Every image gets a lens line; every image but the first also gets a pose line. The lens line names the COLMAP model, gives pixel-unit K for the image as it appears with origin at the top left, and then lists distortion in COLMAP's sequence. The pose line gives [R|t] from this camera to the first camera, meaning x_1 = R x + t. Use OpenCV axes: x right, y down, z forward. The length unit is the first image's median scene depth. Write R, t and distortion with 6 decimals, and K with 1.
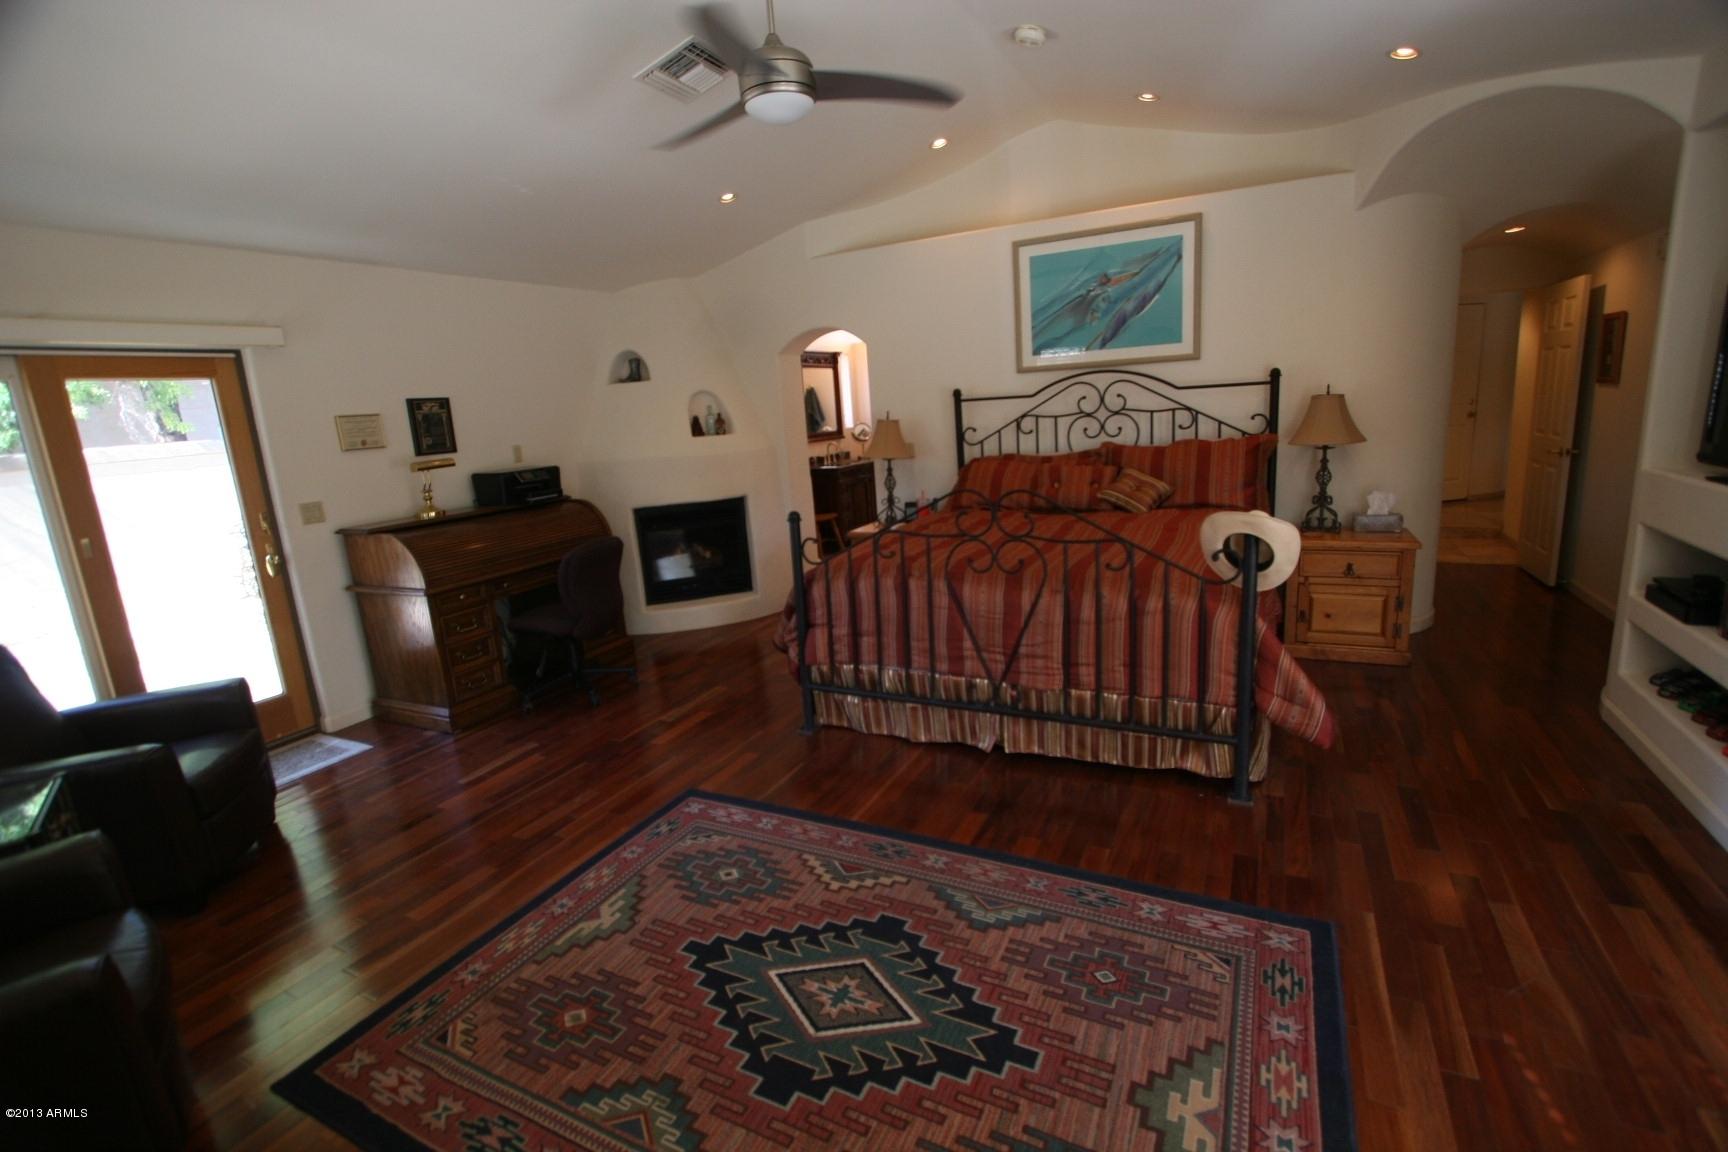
lens RADIAL K [[787.8, 0, 871.1], [0, 787.8, 573.5], [0, 0, 1]] dist [-0.004796, -0.000527]
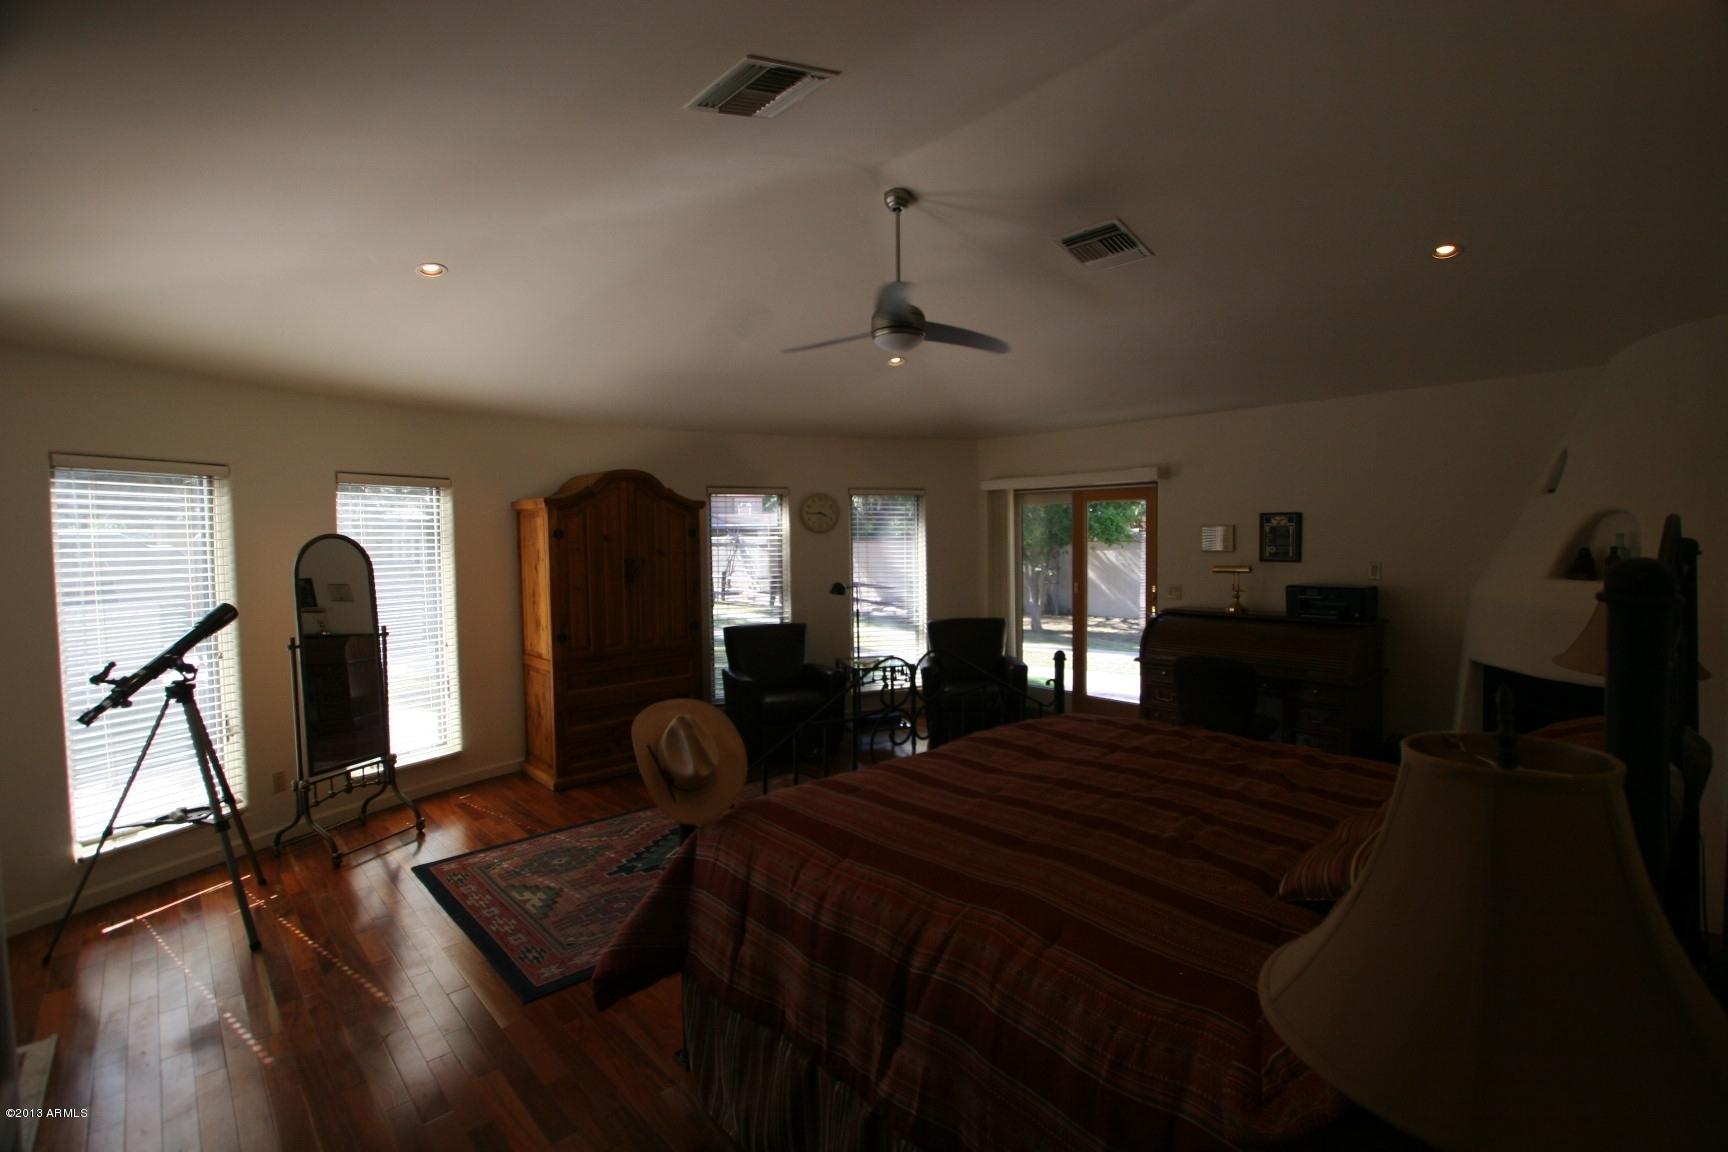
lens RADIAL K [[787.8, 0, 874.4], [0, 787.8, 574.7], [0, 0, 1]] dist [-0.004796, -0.000527]
pose [[-0.350454, 0.110039, -0.930093, 1.528076], [-0.169587, 0.969203, 0.178565, -0.519410], [0.921098, 0.220310, -0.321000, 1.831535]]
